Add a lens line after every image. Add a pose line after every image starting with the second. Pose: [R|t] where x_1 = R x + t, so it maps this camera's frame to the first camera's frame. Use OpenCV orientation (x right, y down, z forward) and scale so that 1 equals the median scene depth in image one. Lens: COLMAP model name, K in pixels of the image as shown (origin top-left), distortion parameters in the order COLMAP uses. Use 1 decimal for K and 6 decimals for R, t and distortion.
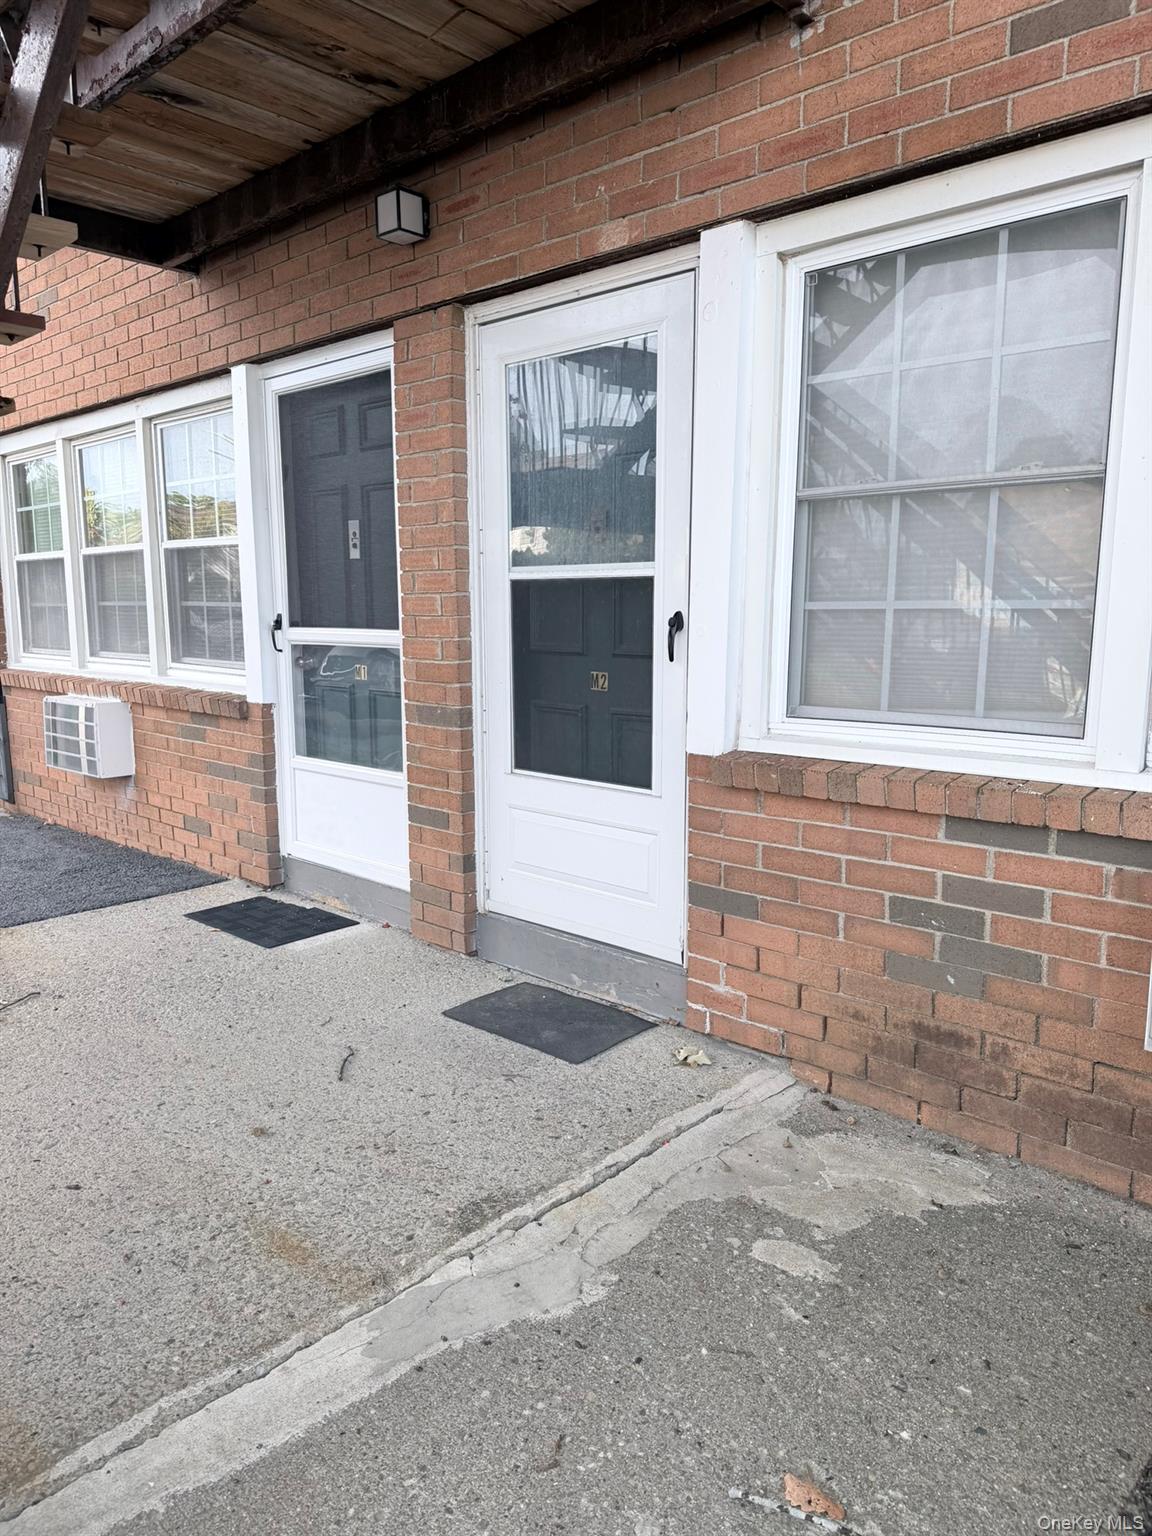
lens RADIAL K [[1077.8, 0, 580.3], [0, 1077.8, 775.6], [0, 0, 1]] dist [0.057231, -0.035854]
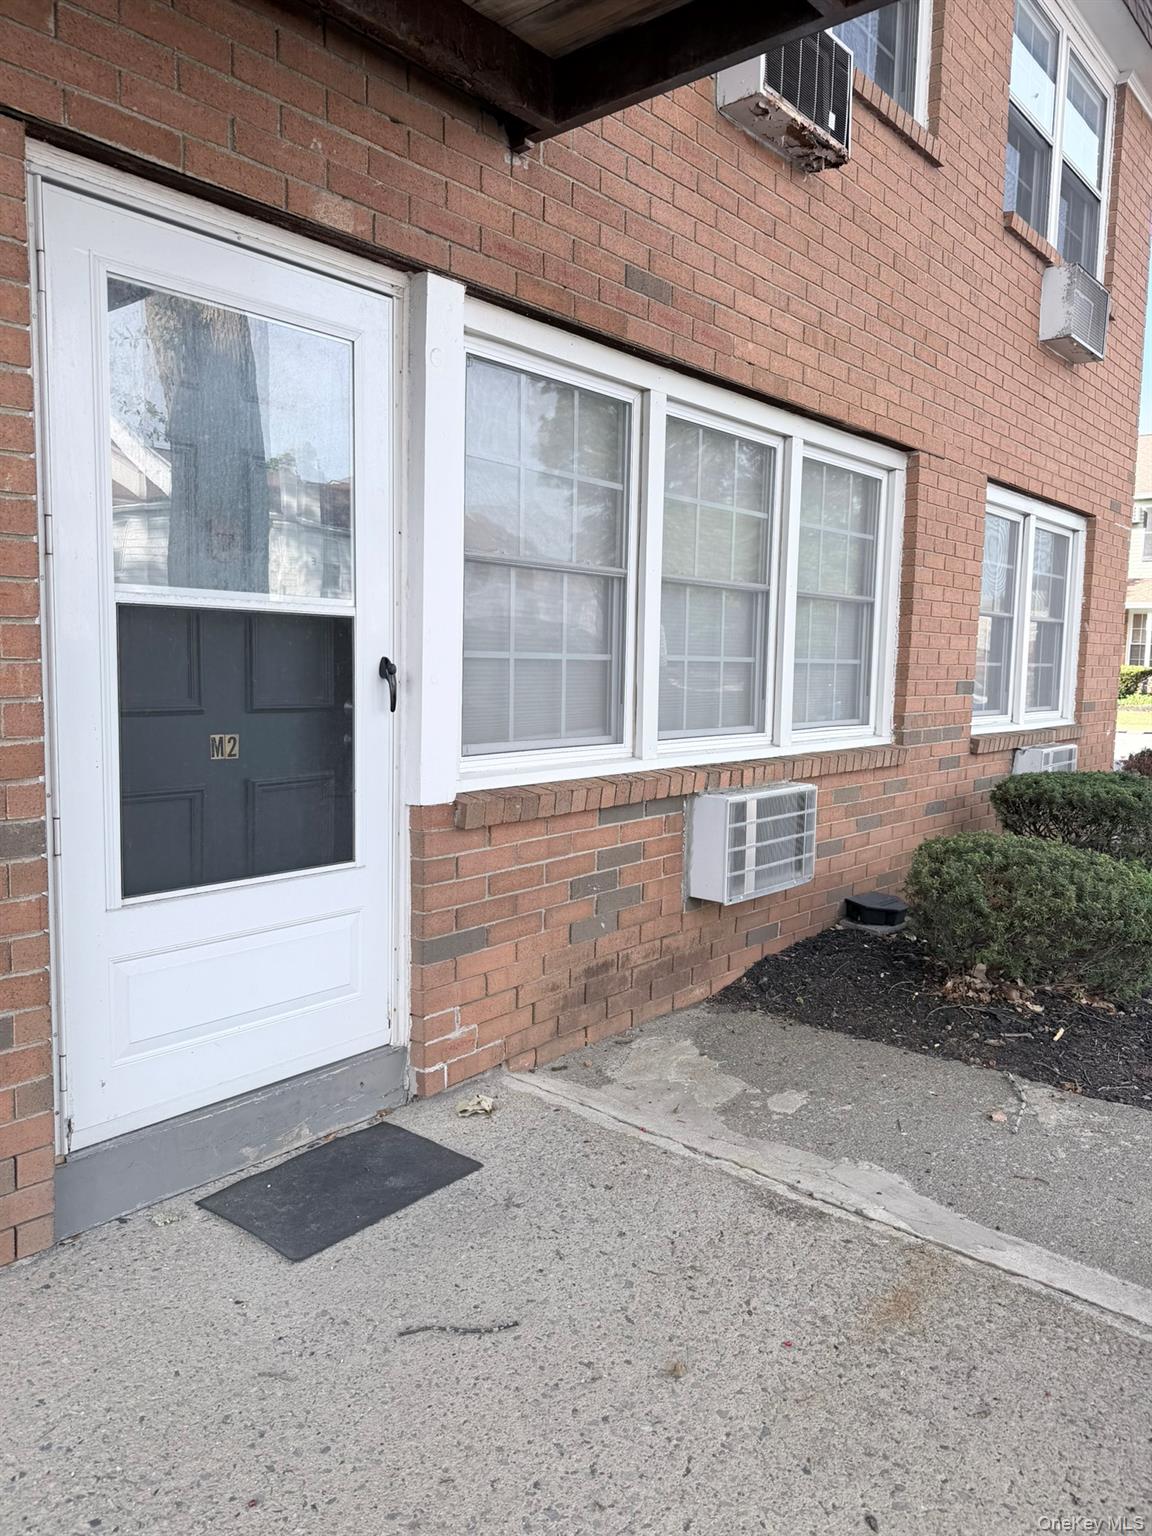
lens RADIAL K [[1077.8, 0, 582.9], [0, 1077.8, 764.6], [0, 0, 1]] dist [0.057231, -0.035854]
pose [[-0.040546, -0.107046, 0.993427, -0.921163], [0.140354, 0.983777, 0.111734, -0.155455], [-0.989271, 0.143961, -0.024864, 0.961466]]
